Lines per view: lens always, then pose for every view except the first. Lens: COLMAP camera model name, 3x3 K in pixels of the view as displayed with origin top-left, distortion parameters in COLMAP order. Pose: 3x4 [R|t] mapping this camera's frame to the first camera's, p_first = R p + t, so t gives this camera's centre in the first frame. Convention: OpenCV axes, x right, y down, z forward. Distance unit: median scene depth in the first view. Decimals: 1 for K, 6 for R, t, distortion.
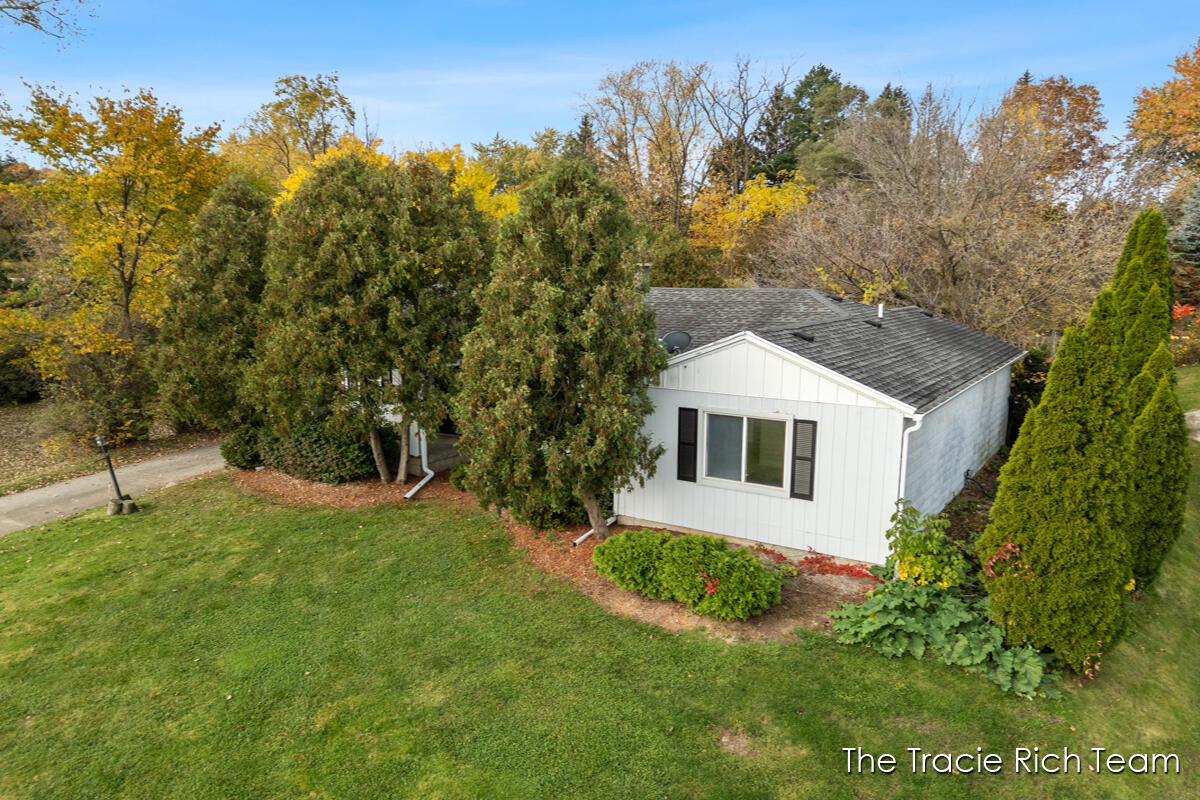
lens RADIAL K [[879.5, 0, 593.7], [0, 879.5, 404.0], [0, 0, 1]] dist [0.054491, -0.034067]
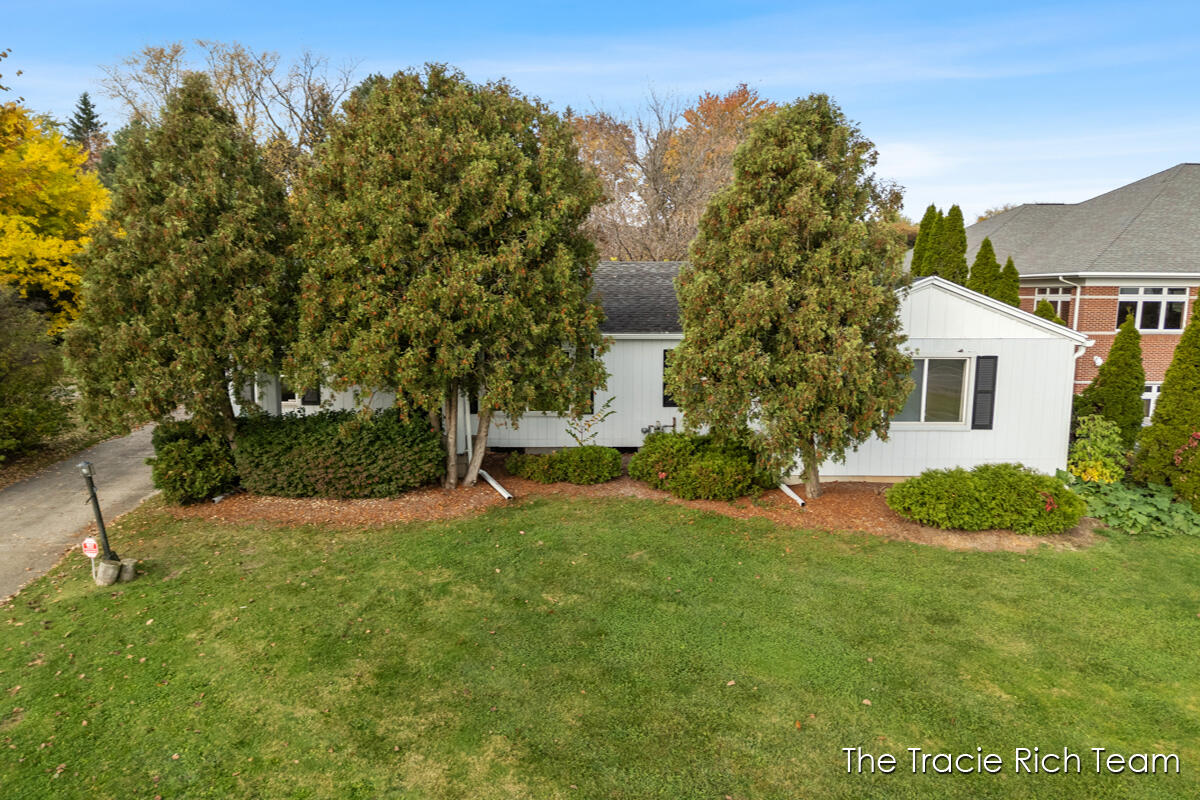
lens RADIAL K [[879.5, 0, 597.2], [0, 879.5, 407.7], [0, 0, 1]] dist [0.054491, -0.034067]
pose [[0.824323, -0.075733, 0.561031, -0.757959], [0.087399, 0.996155, 0.006055, 0.032022], [-0.559333, 0.044042, 0.827772, 0.348414]]
